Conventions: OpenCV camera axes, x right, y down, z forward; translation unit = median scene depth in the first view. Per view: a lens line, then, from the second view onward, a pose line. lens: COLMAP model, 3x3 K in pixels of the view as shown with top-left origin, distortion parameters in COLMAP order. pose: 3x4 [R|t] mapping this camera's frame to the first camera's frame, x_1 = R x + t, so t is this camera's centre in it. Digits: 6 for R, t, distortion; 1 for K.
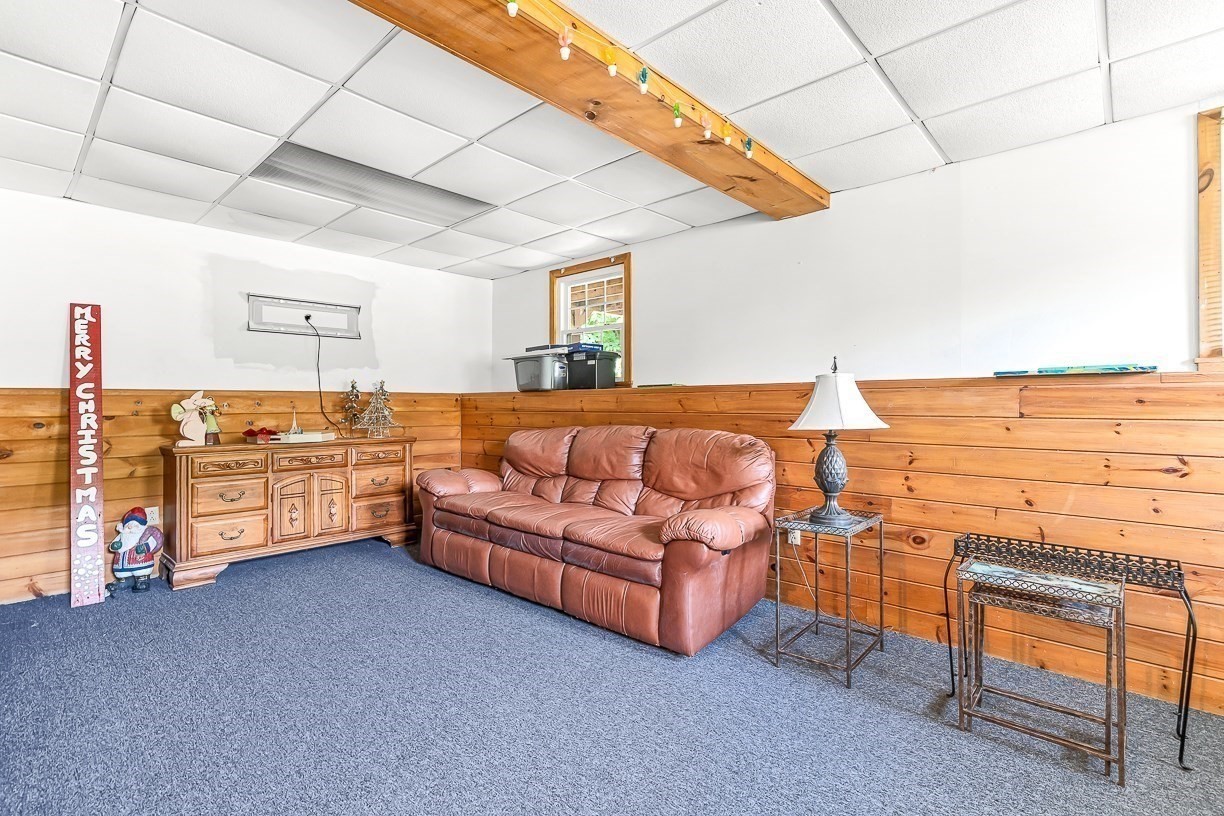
lens RADIAL K [[562.3, 0, 607.7], [0, 562.3, 399.4], [0, 0, 1]] dist [-0.001014, 0.000832]
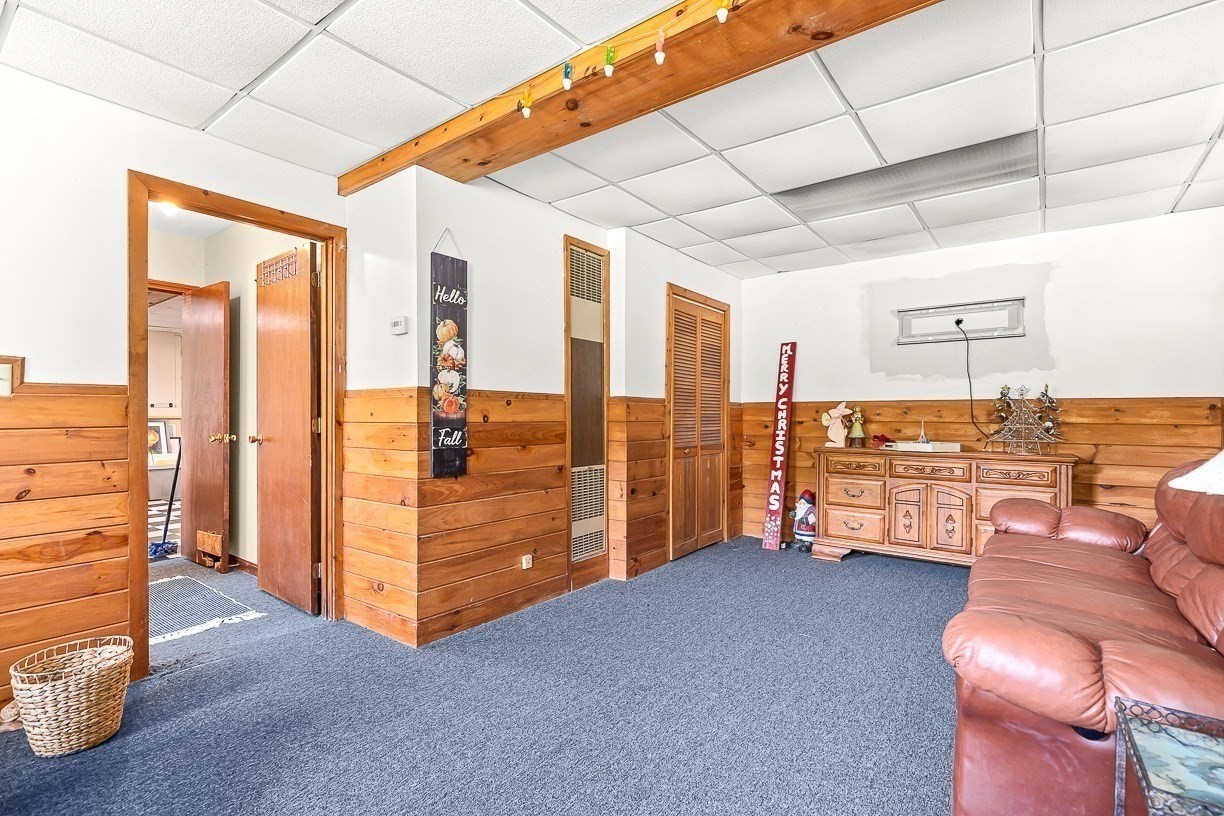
lens RADIAL K [[562.3, 0, 609.3], [0, 562.3, 417.2], [0, 0, 1]] dist [-0.001014, 0.000832]
pose [[0.099547, 0.009352, -0.994989, 0.435104], [0.005028, 0.999938, 0.009901, 0.003187], [0.995020, -0.005989, 0.099494, 0.388485]]
